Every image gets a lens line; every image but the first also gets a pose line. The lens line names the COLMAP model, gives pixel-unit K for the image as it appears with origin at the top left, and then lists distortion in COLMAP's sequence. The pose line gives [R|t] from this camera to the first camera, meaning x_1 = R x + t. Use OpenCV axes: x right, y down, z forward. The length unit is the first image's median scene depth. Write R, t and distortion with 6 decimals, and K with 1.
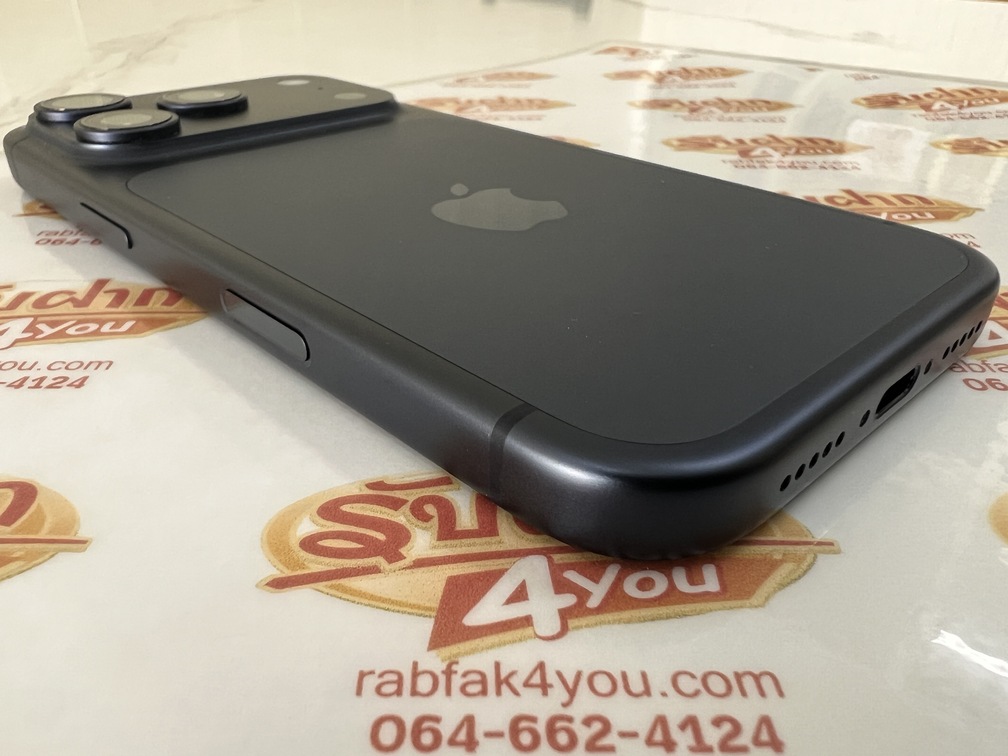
lens RADIAL K [[788.2, 0, 462.2], [0, 788.2, 380.9], [0, 0, 1]] dist [-0.002714, -0.011538]
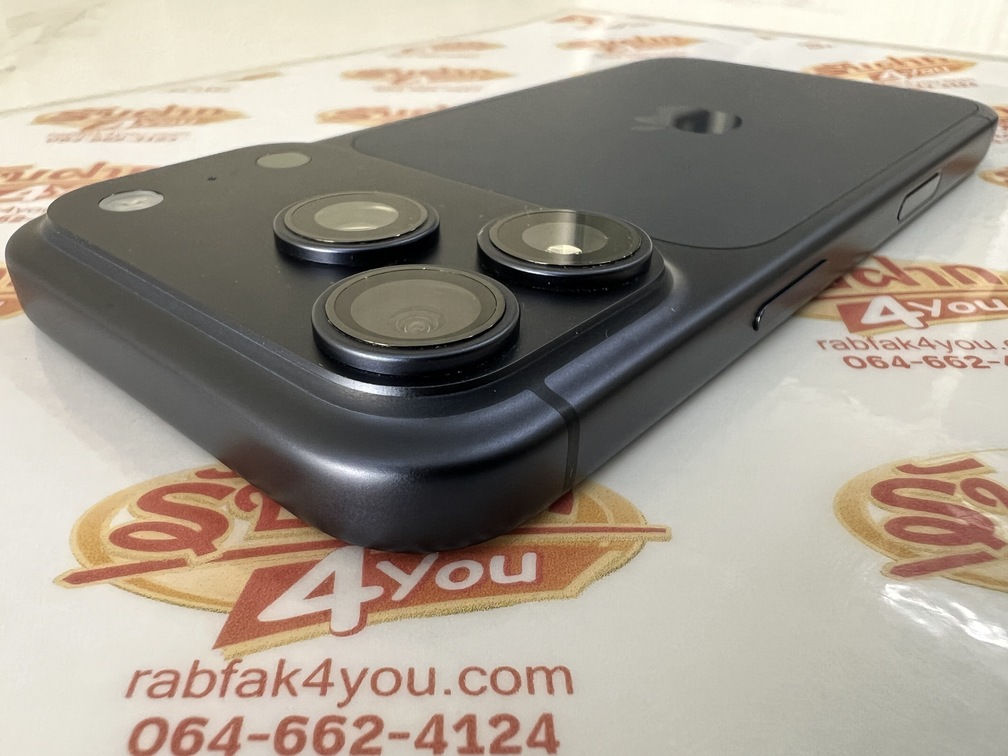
lens RADIAL K [[788.2, 0, 462.2], [0, 788.2, 380.9], [0, 0, 1]] dist [-0.002714, -0.011538]
pose [[0.999887, -0.007978, 0.012745, 0.240899], [0.007572, 0.999471, 0.031618, -0.010562], [-0.012991, -0.031518, 0.999419, 0.047111]]
